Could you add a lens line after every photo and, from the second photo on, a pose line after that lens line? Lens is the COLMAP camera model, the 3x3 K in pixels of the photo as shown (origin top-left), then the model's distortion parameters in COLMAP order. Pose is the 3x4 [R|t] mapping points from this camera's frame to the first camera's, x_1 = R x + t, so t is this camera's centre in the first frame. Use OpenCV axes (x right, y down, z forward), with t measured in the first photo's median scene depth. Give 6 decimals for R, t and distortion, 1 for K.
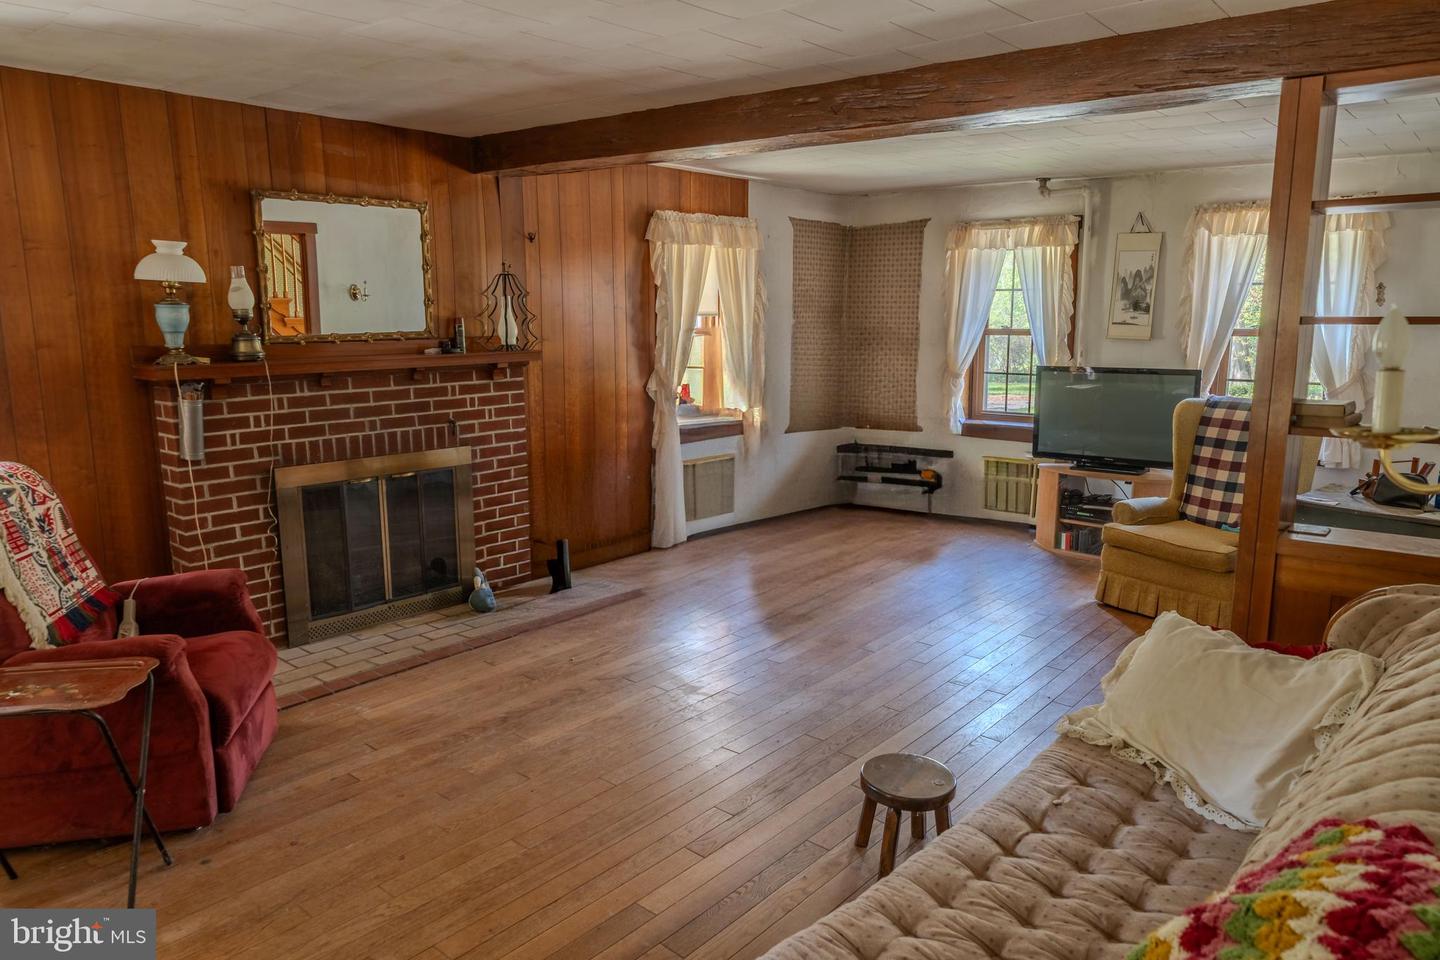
lens RADIAL K [[977.3, 0, 721.3], [0, 977.3, 482.2], [0, 0, 1]] dist [-0.001898, 0.002068]
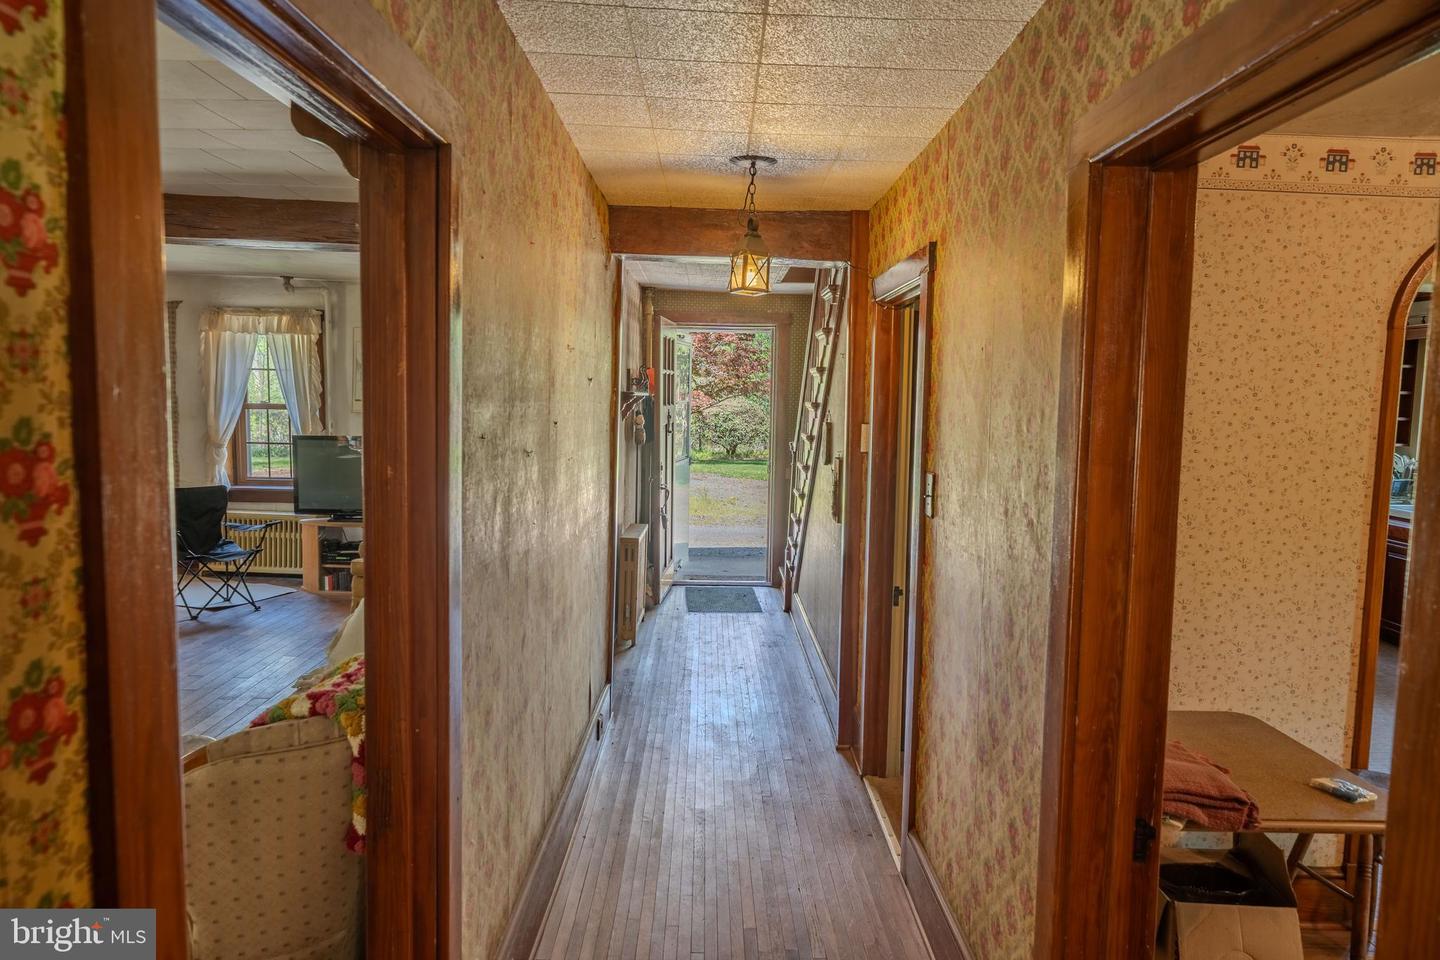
lens RADIAL K [[977.3, 0, 729.0], [0, 977.3, 487.1], [0, 0, 1]] dist [-0.001898, 0.002068]
pose [[0.764912, -0.044171, 0.642619, -0.078451], [0.090340, 0.995142, -0.039130, 0.092973], [-0.637769, 0.087985, 0.765186, -0.580655]]
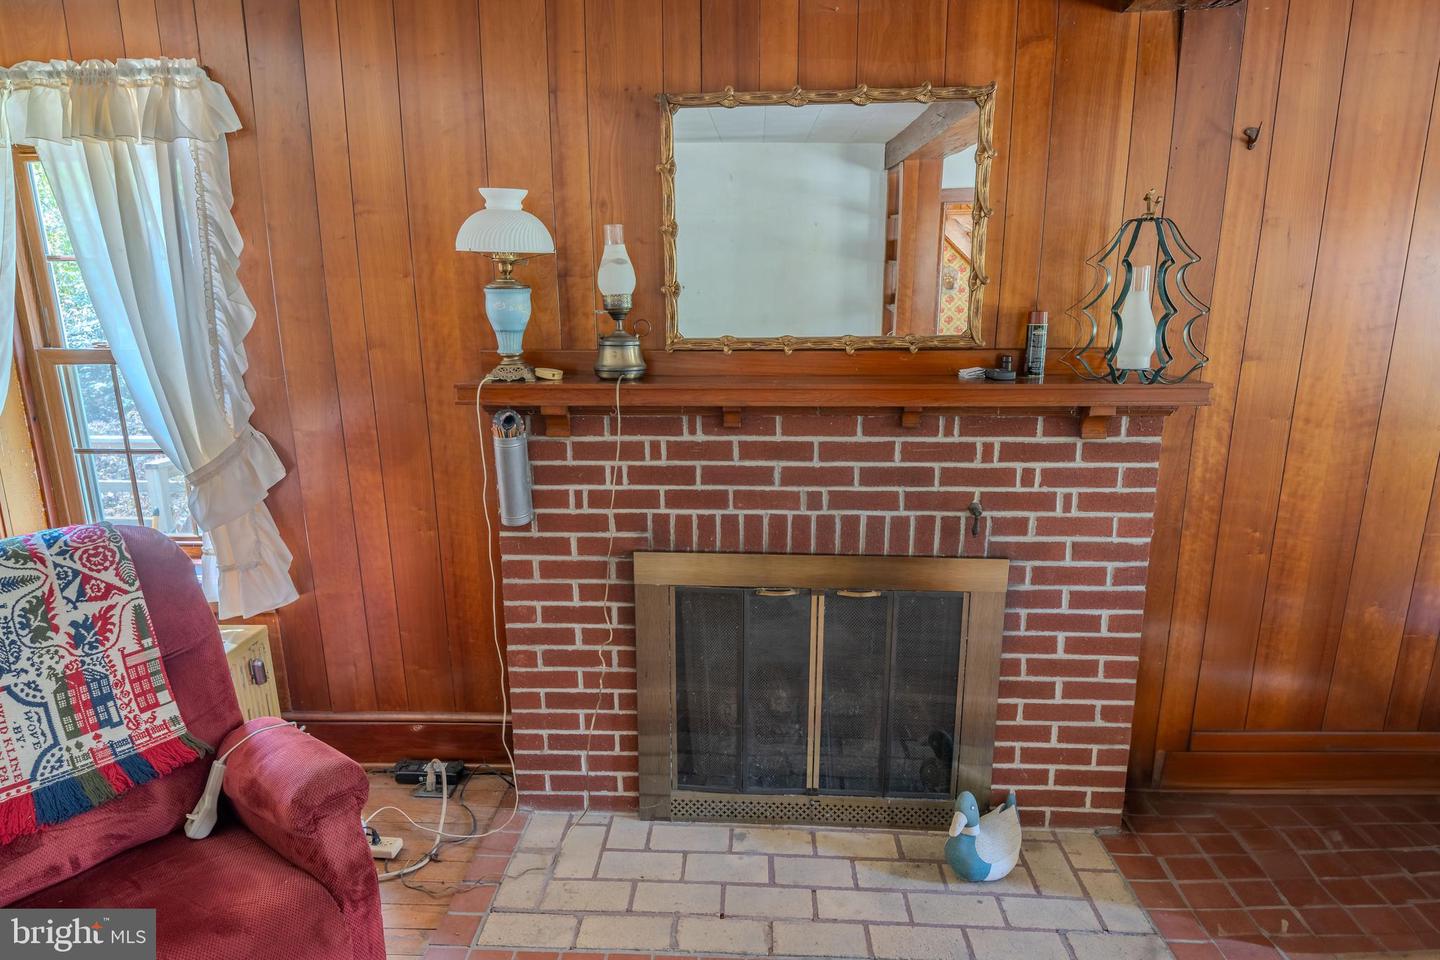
lens RADIAL K [[850.7, 0, 709.0], [0, 850.7, 484.4], [0, 0, 1]] dist [-0.001408, 0.002016]
pose [[0.610739, 0.174506, -0.772364, -0.012005], [-0.134591, 0.984098, 0.115919, -0.109264], [0.780310, 0.033157, 0.624513, 0.600939]]
